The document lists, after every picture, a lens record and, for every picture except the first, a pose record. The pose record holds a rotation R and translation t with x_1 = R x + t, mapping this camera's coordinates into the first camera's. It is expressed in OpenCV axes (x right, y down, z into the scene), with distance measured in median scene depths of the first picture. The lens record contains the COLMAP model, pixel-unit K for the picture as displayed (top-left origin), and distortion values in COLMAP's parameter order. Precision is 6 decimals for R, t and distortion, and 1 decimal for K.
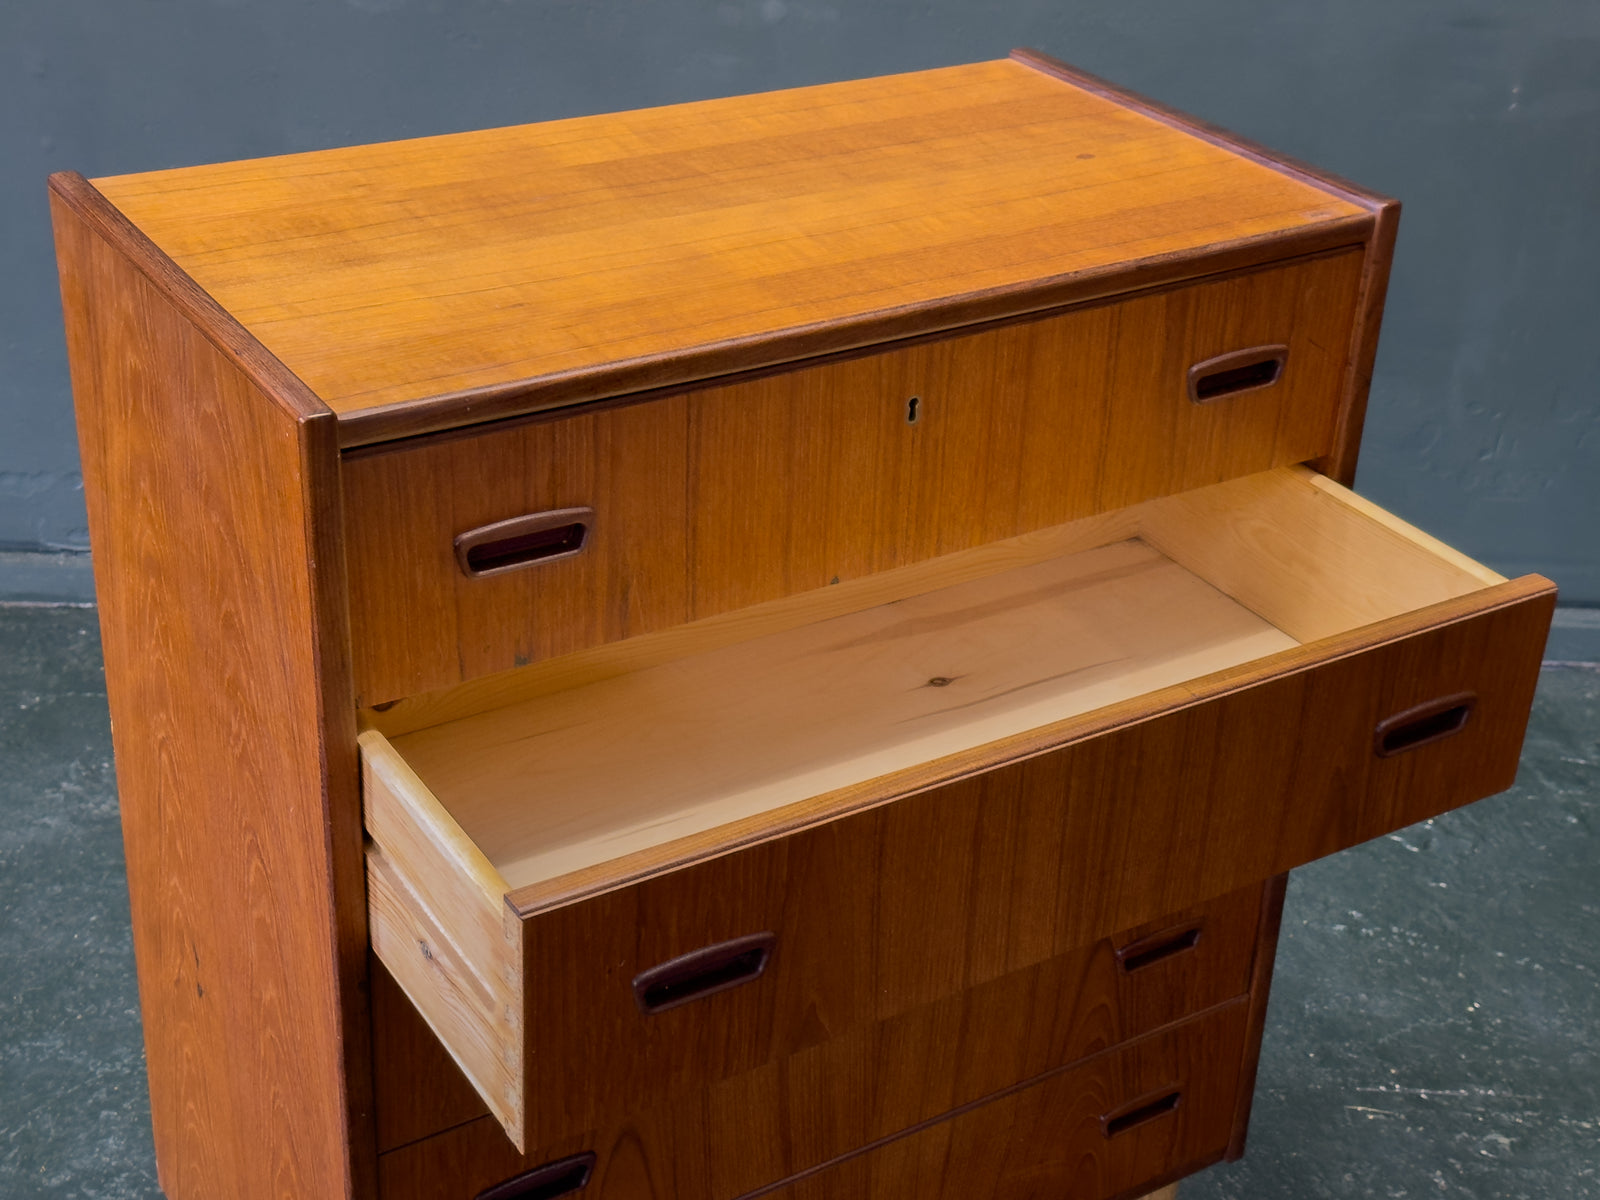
lens RADIAL K [[2351.4, 0, 829.6], [0, 2351.4, 599.3], [0, 0, 1]] dist [0.144065, -0.205428]
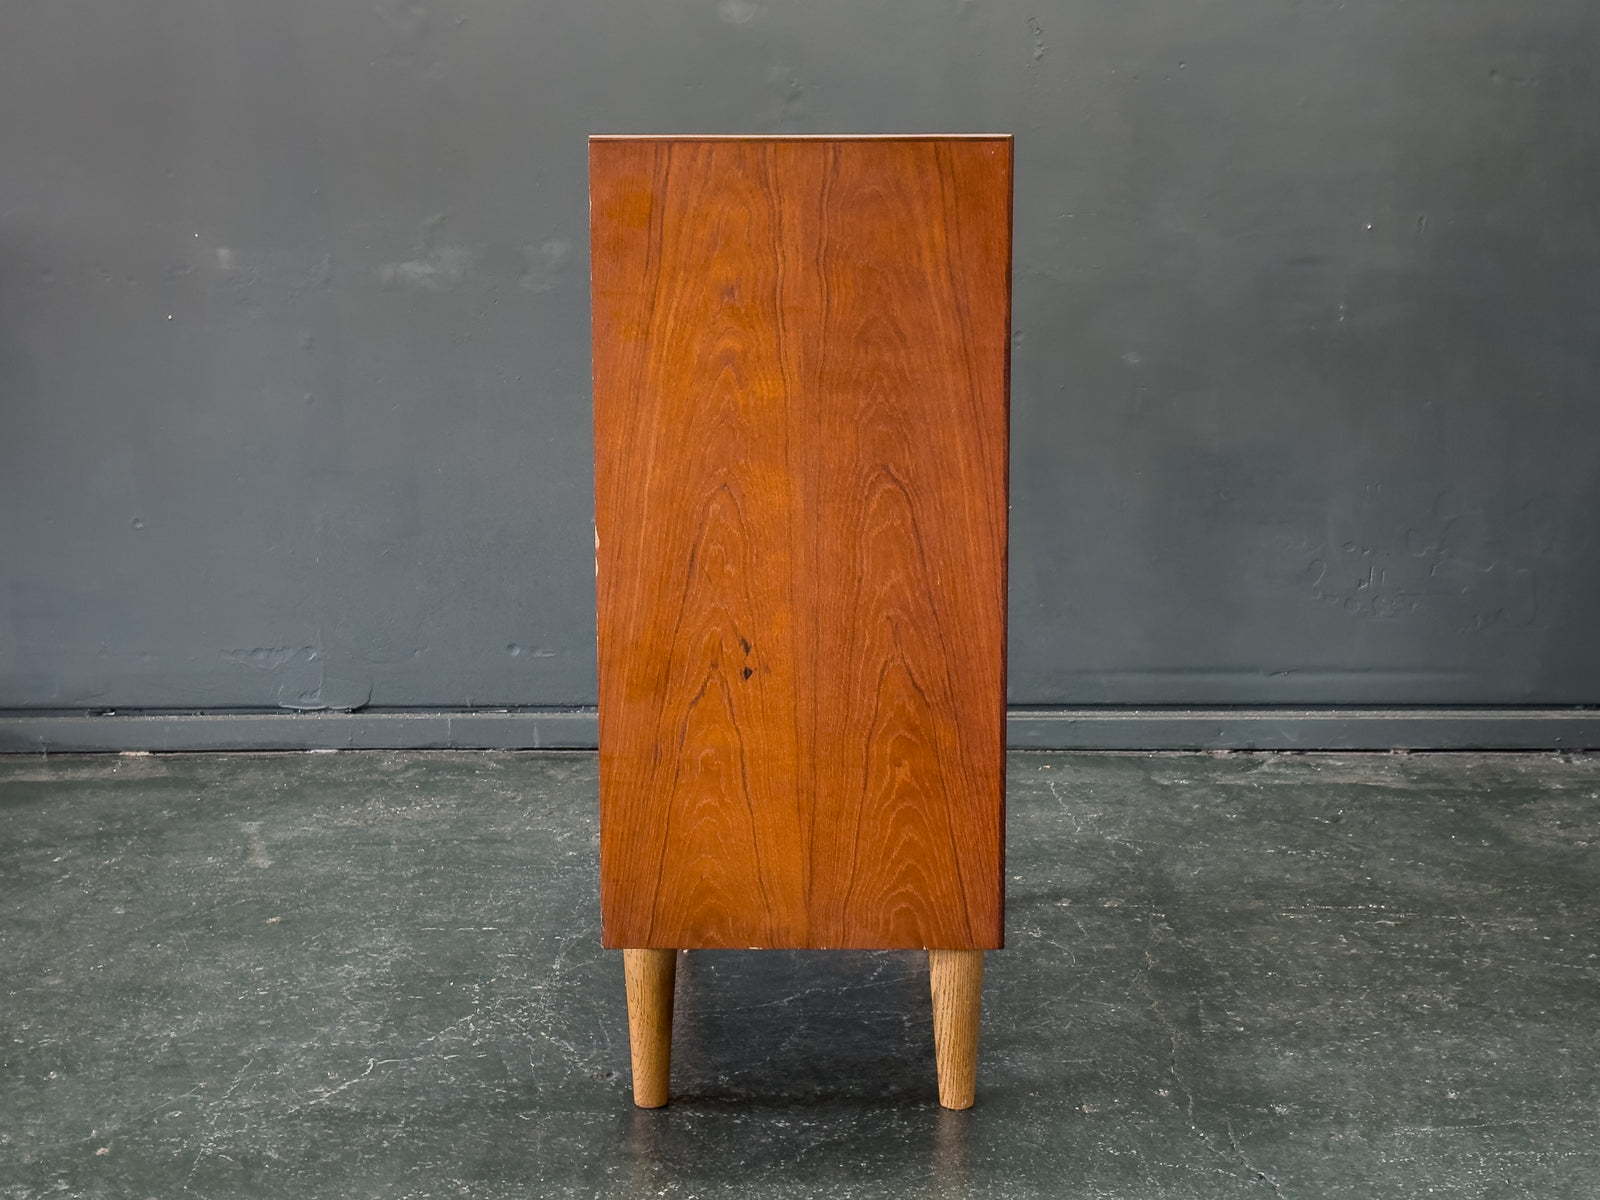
lens RADIAL K [[2385.6, 0, 775.6], [0, 2385.6, 550.7], [0, 0, 1]] dist [0.167441, -0.245760]
pose [[0.998640, -0.047098, -0.022358, -0.035662], [0.037185, 0.944037, -0.327738, 0.609450], [0.036543, 0.326461, 0.944504, -0.504071]]
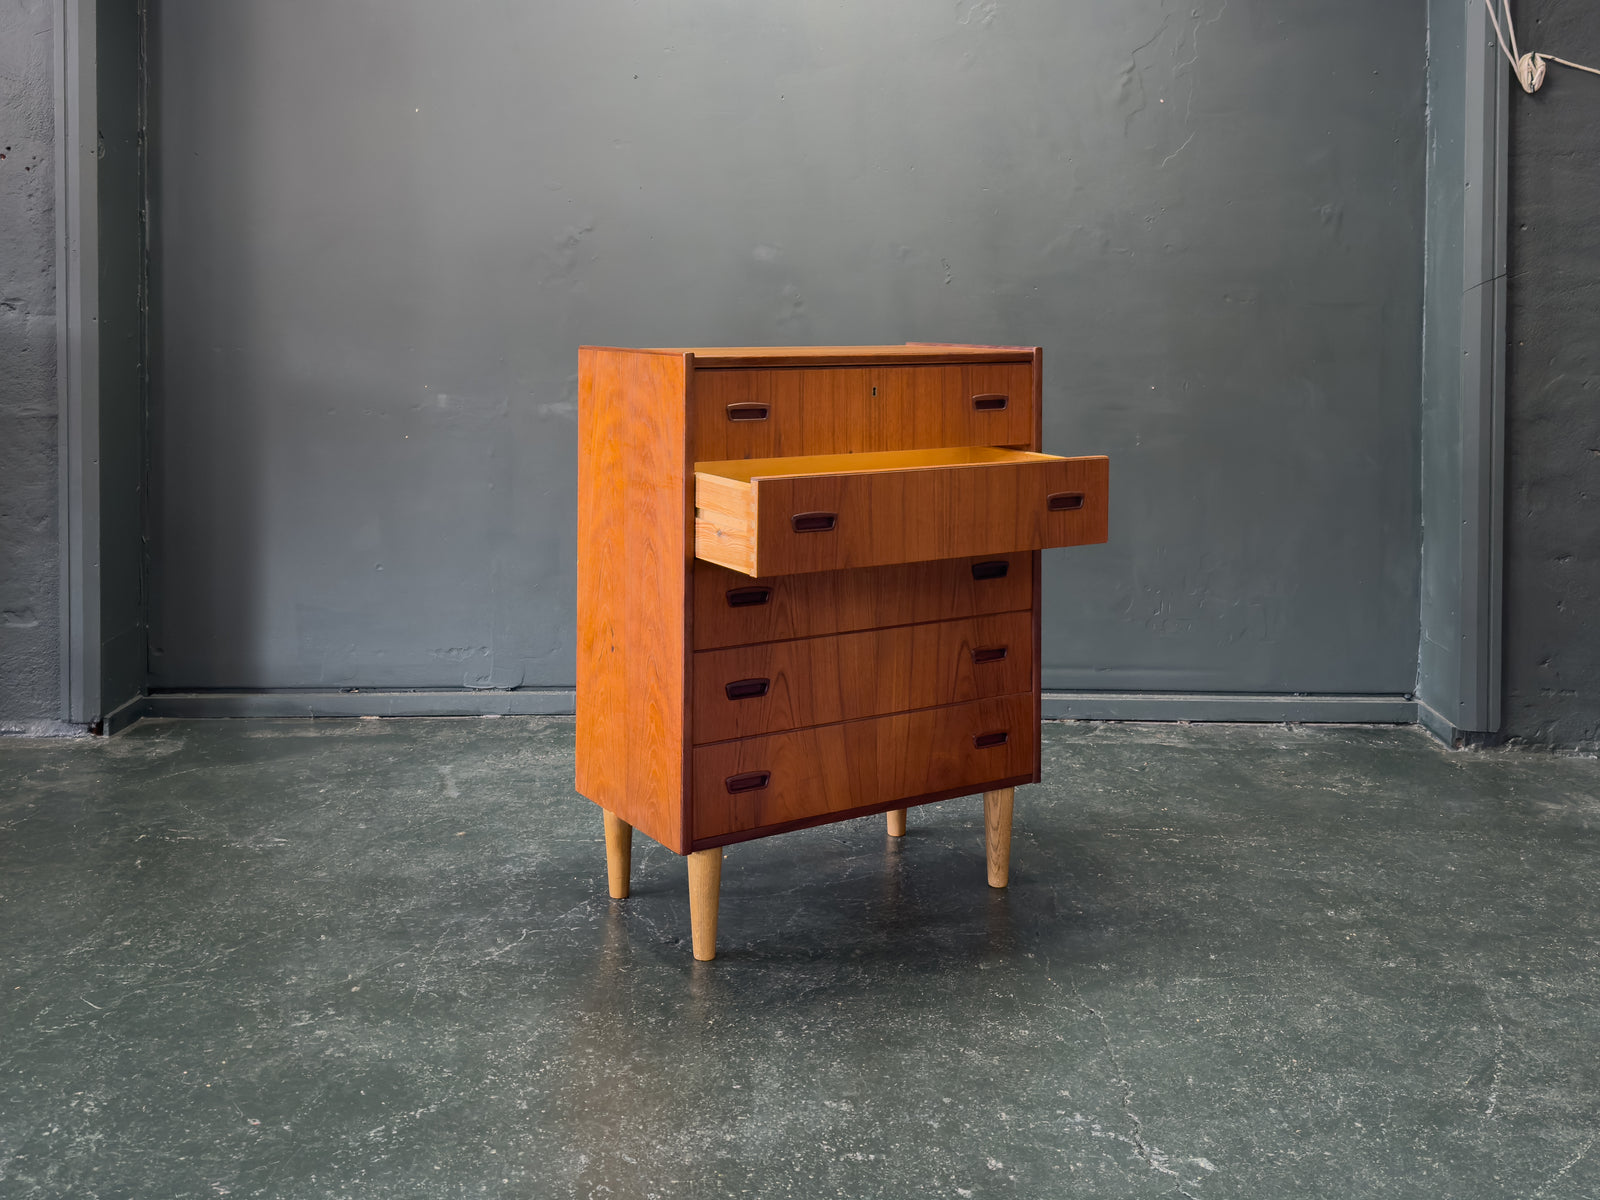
lens RADIAL K [[1575.3, 0, 792.7], [0, 1575.3, 342.0], [0, 0, 1]] dist [0.164068, -0.344786]
pose [[0.999121, -0.040930, -0.009044, -0.037477], [0.032382, 0.890674, -0.453487, 0.613542], [0.026617, 0.452796, 0.891217, -0.637105]]
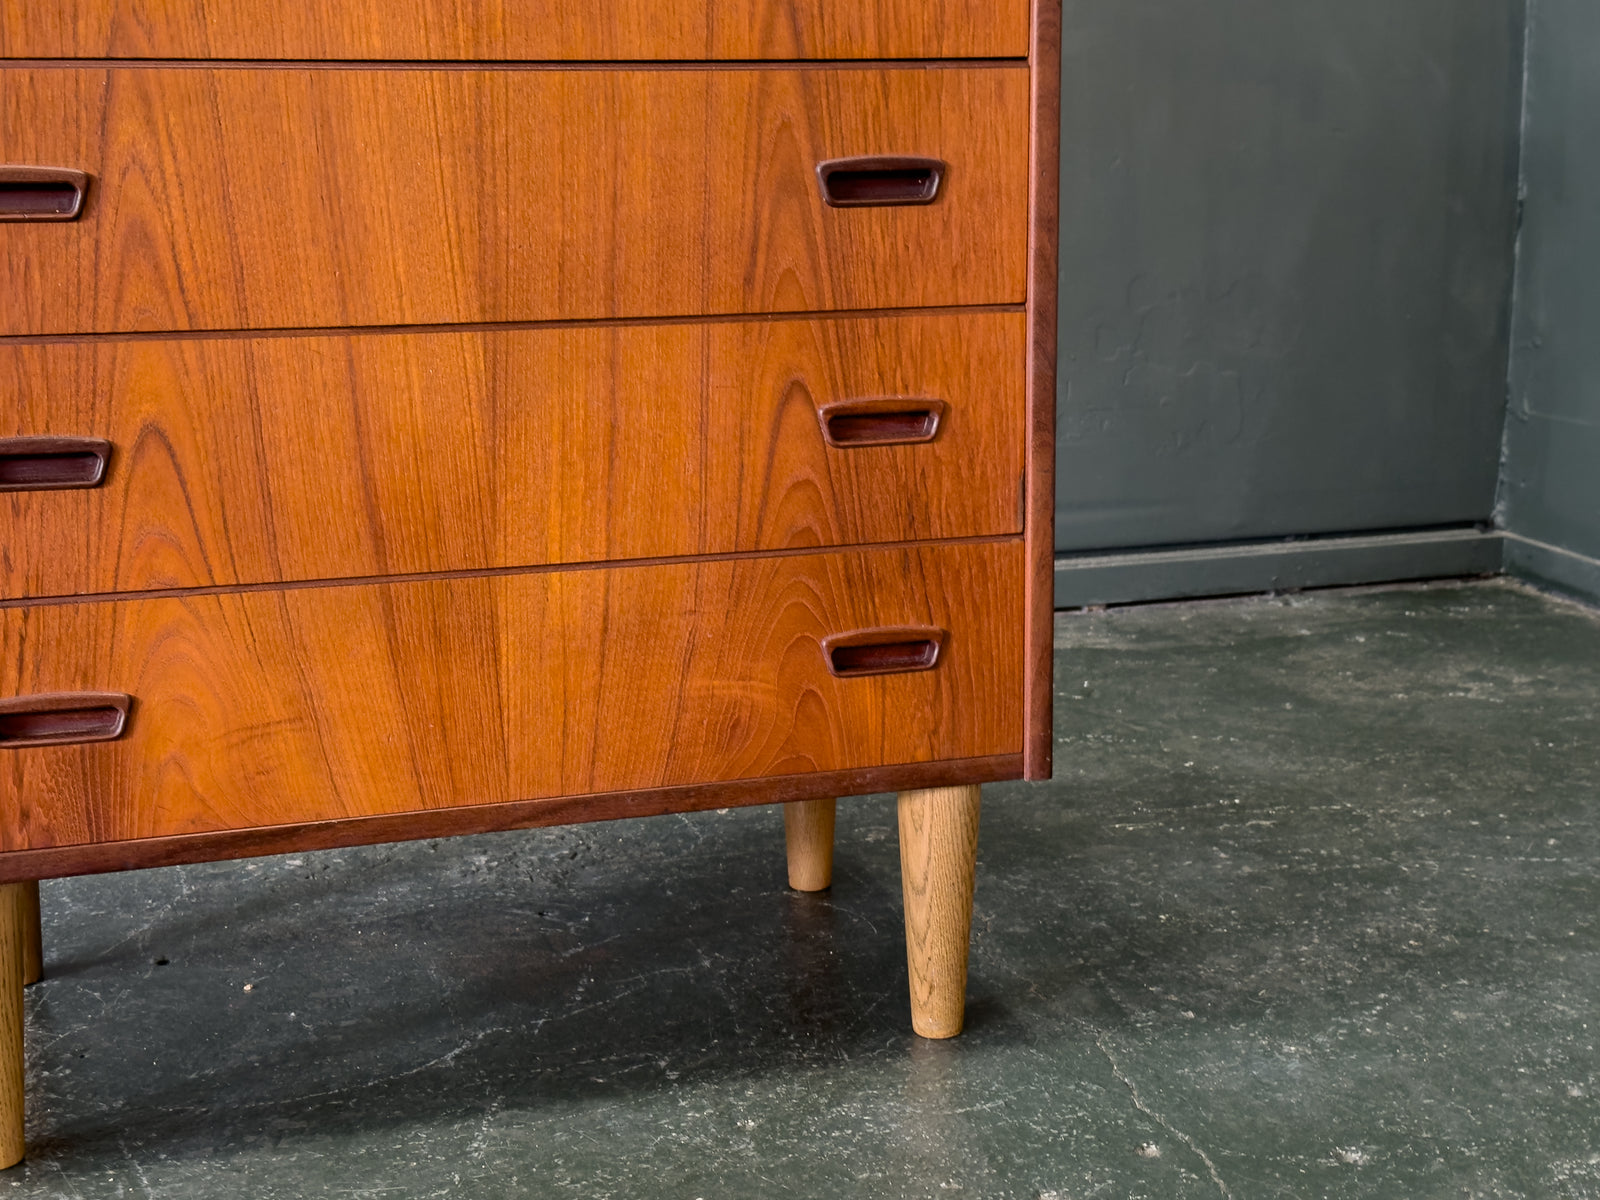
lens RADIAL K [[2228.3, 0, 785.1], [0, 2228.3, 597.9], [0, 0, 1]] dist [0.186939, -0.388432]
pose [[0.962317, -0.114036, 0.246865, -0.152026], [0.178514, 0.949739, -0.257155, 0.443493], [-0.205132, 0.291534, 0.934307, 0.223174]]
